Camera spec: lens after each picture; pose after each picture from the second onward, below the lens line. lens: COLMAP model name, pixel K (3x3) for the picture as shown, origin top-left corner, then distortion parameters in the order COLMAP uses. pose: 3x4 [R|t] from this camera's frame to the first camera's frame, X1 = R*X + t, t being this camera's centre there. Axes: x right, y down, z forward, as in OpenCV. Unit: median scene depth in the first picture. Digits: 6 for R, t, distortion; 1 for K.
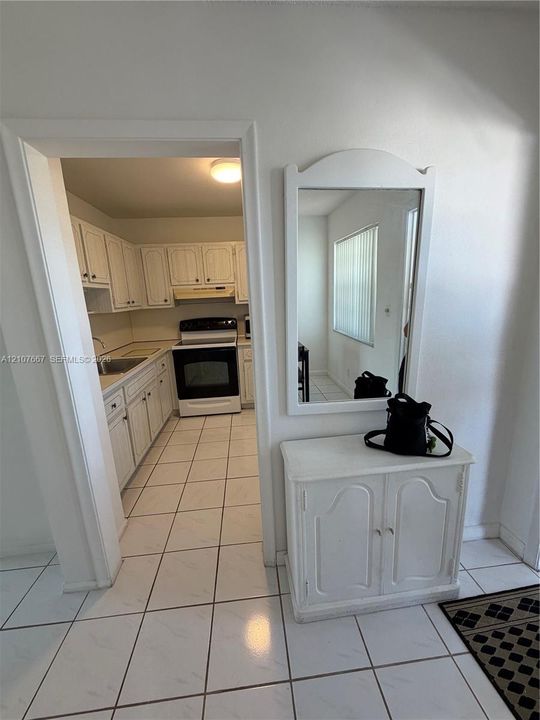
lens RADIAL K [[288.4, 0, 267.6], [0, 288.4, 358.7], [0, 0, 1]] dist [0.000819, -0.000001]
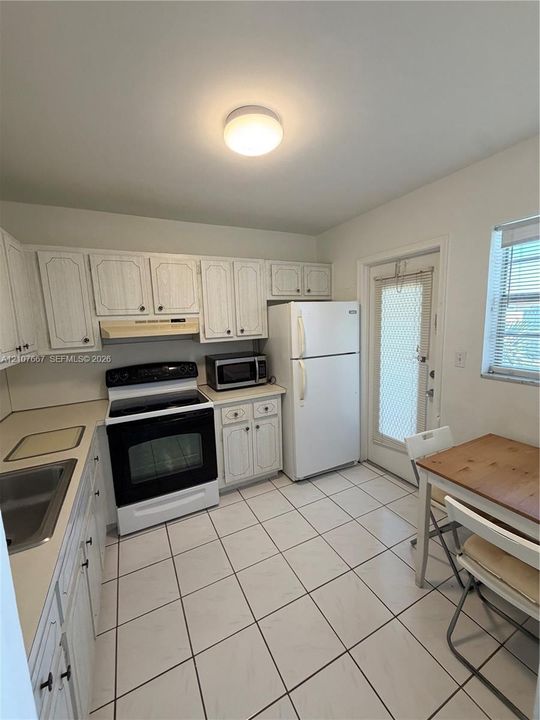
lens RADIAL K [[288.4, 0, 269.7], [0, 288.4, 359.7], [0, 0, 1]] dist [0.000819, -0.000001]
pose [[0.929478, -0.041201, 0.366571, -0.221714], [0.073187, 0.994585, -0.073786, -0.089997], [-0.361546, 0.095411, 0.927460, 0.312971]]
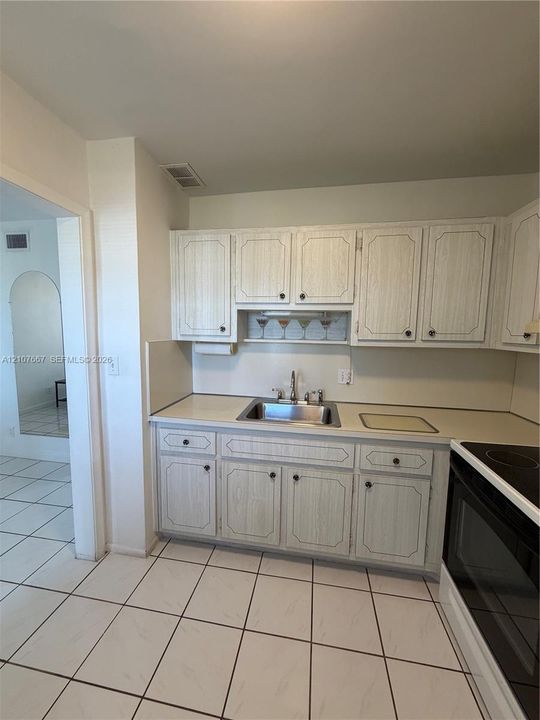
lens RADIAL K [[398.4, 0, 271.3], [0, 398.4, 338.6], [0, 0, 1]] dist [0.001405, 0.000045]
pose [[0.948507, 0.072488, -0.308350, -0.034753], [-0.117467, 0.984546, -0.129887, -0.101057], [0.294169, 0.159419, 0.942364, 0.329734]]
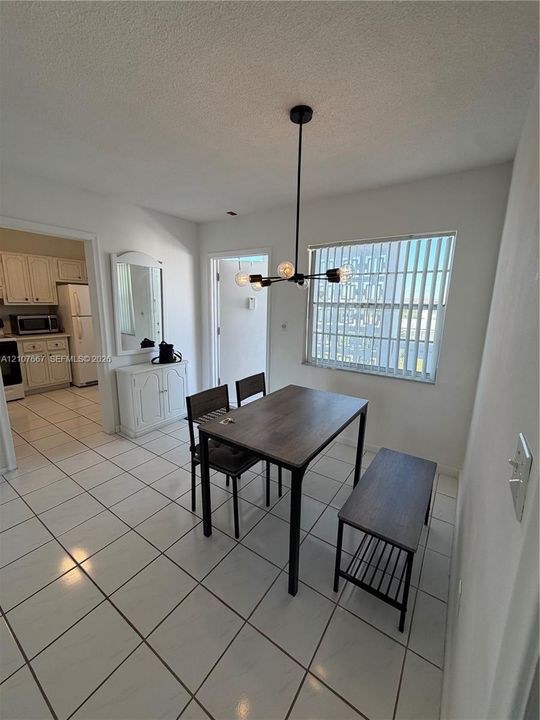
lens RADIAL K [[288.4, 0, 271.3], [0, 288.4, 358.6], [0, 0, 1]] dist [0.000819, -0.000001]
pose [[0.634840, -0.093327, 0.766987, -0.349712], [0.114045, 0.993123, 0.026447, 0.113453], [-0.764181, 0.070681, 0.641118, -0.534985]]
